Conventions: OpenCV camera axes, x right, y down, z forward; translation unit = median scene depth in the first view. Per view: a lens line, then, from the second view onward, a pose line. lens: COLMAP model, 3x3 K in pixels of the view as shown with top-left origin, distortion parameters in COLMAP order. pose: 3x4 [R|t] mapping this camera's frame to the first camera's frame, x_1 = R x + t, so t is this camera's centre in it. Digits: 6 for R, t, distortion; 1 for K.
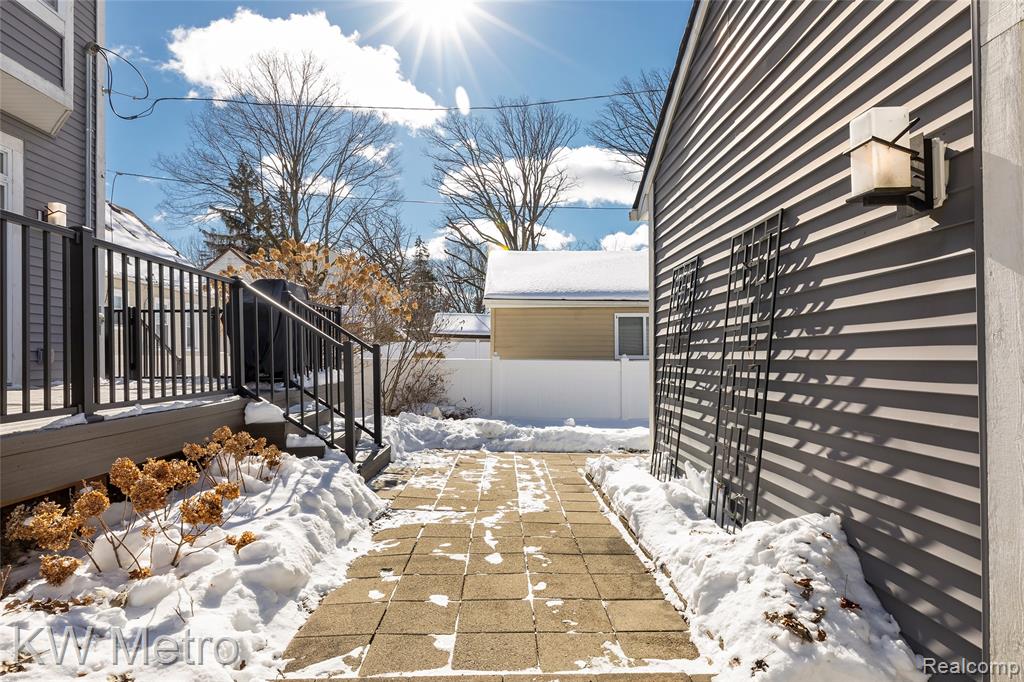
lens RADIAL K [[583.2, 0, 511.3], [0, 583.2, 340.4], [0, 0, 1]] dist [-0.000220, -0.001470]
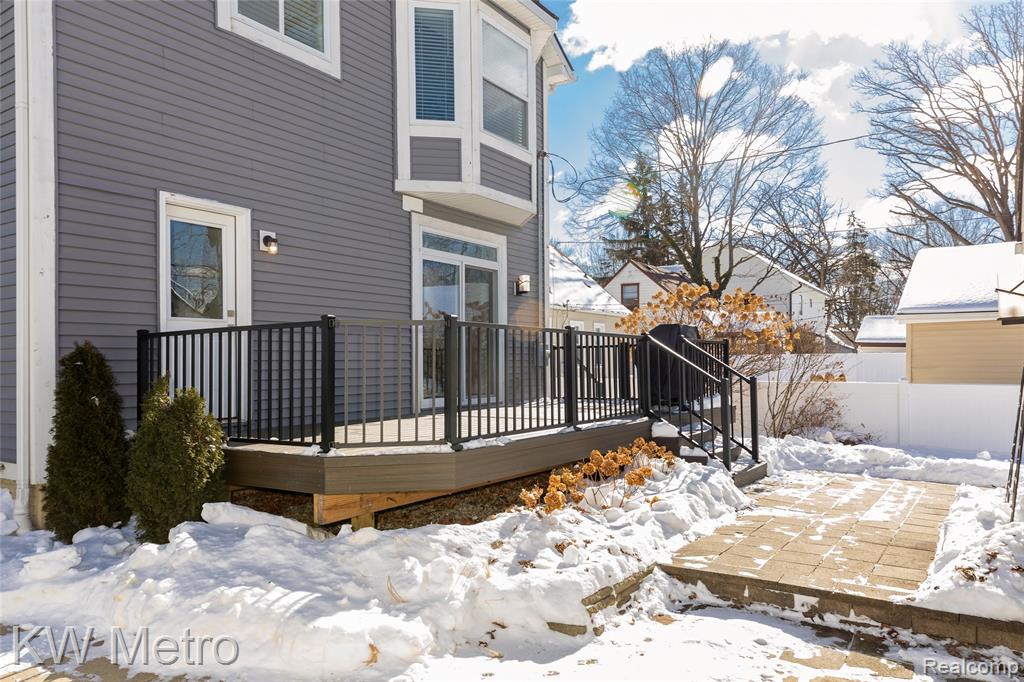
lens RADIAL K [[703.0, 0, 504.5], [0, 703.0, 396.0], [0, 0, 1]] dist [0.030855, -0.002715]
pose [[0.811845, 0.017801, -0.583601, 0.177786], [0.024550, 0.997610, 0.064581, -0.053803], [0.583356, -0.066758, 0.809468, -0.417963]]
